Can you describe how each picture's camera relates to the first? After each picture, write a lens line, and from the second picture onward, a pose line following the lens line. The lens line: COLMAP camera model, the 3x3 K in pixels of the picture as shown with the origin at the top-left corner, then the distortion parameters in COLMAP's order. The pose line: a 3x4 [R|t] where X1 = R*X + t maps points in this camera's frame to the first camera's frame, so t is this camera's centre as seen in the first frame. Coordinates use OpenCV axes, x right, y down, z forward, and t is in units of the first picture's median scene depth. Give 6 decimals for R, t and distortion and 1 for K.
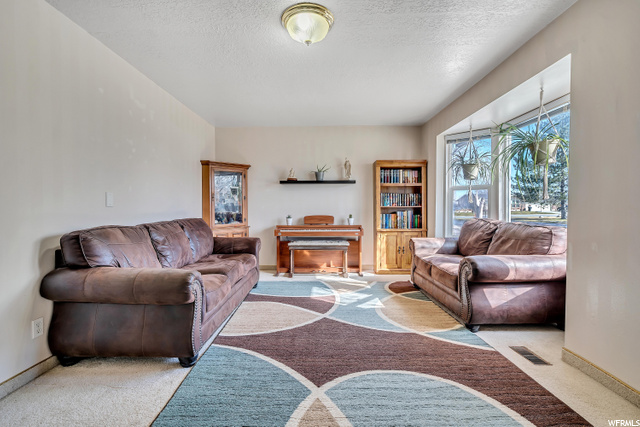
lens RADIAL K [[297.1, 0, 319.3], [0, 297.1, 213.0], [0, 0, 1]] dist [-0.004875, 0.000449]
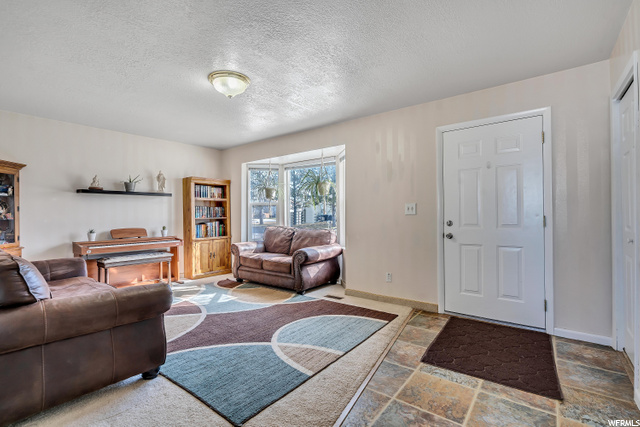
lens RADIAL K [[297.1, 0, 319.3], [0, 297.1, 213.0], [0, 0, 1]] dist [-0.004875, 0.000449]
pose [[0.612210, 0.000899, 0.790694, -0.405491], [0.020030, 0.999661, -0.016645, -0.014191], [-0.790441, 0.026028, 0.611985, -0.051580]]
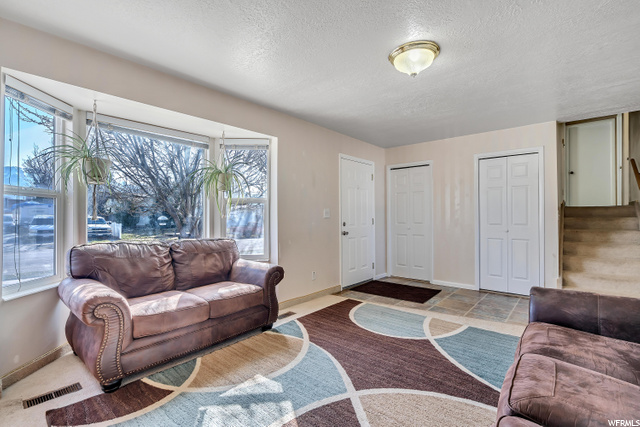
lens RADIAL K [[297.1, 0, 319.3], [0, 297.1, 213.0], [0, 0, 1]] dist [-0.004875, 0.000449]
pose [[-0.765203, 0.015983, 0.643590, -0.225932], [0.017671, 0.999837, -0.003820, -0.030845], [-0.643546, 0.008450, -0.765361, 0.993733]]
